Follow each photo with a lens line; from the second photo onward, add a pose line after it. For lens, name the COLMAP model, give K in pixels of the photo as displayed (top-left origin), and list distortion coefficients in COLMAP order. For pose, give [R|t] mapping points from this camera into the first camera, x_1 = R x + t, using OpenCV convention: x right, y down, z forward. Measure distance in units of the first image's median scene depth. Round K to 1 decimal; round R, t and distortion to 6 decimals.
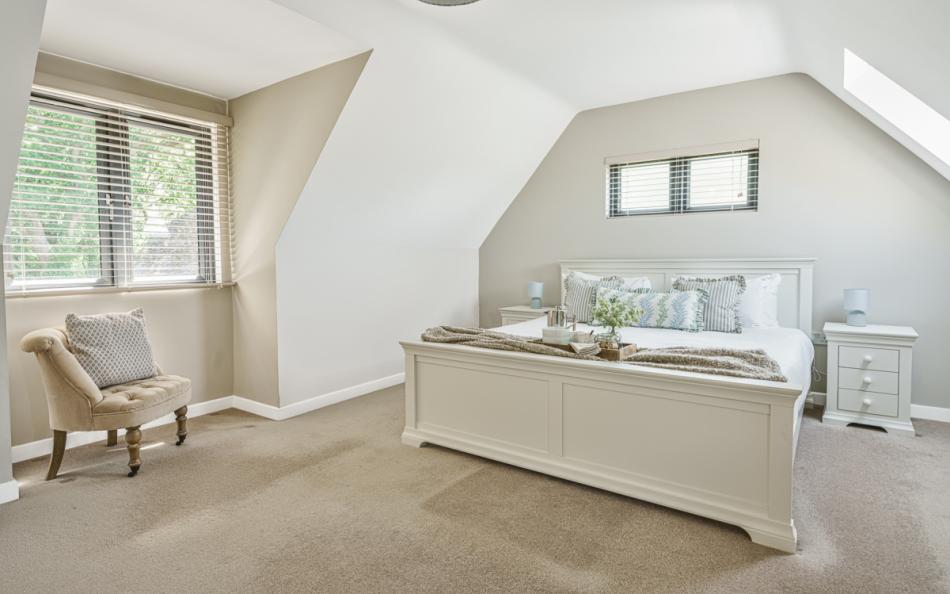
lens RADIAL K [[505.2, 0, 476.5], [0, 505.2, 274.5], [0, 0, 1]] dist [-0.000027, -0.000179]
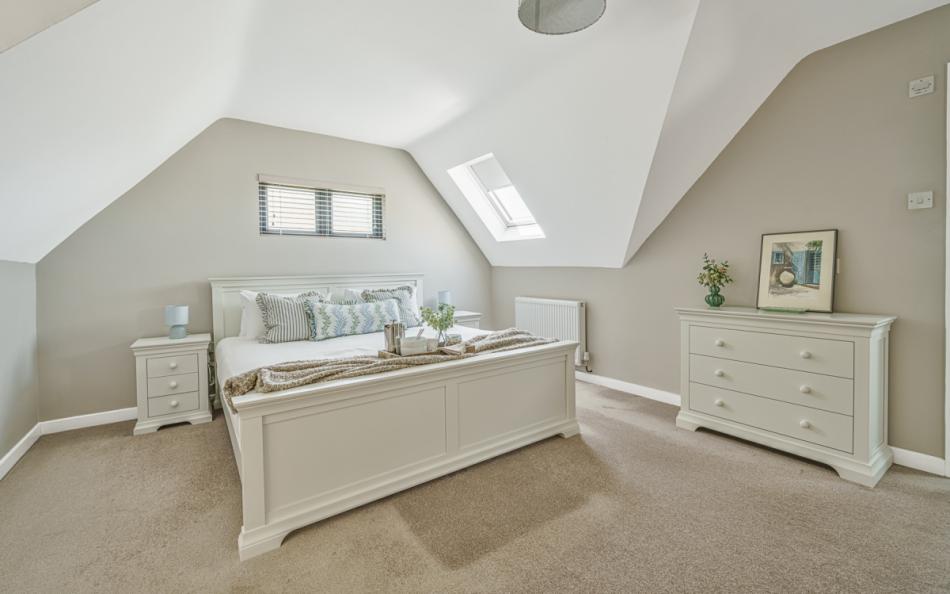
lens RADIAL K [[397.5, 0, 477.2], [0, 397.5, 275.8], [0, 0, 1]] dist [-0.023666, 0.000030]
pose [[0.322867, -0.009041, 0.946401, -0.393817], [0.045306, 0.998956, -0.005913, -0.009046], [-0.945359, 0.044787, 0.322939, 0.411754]]
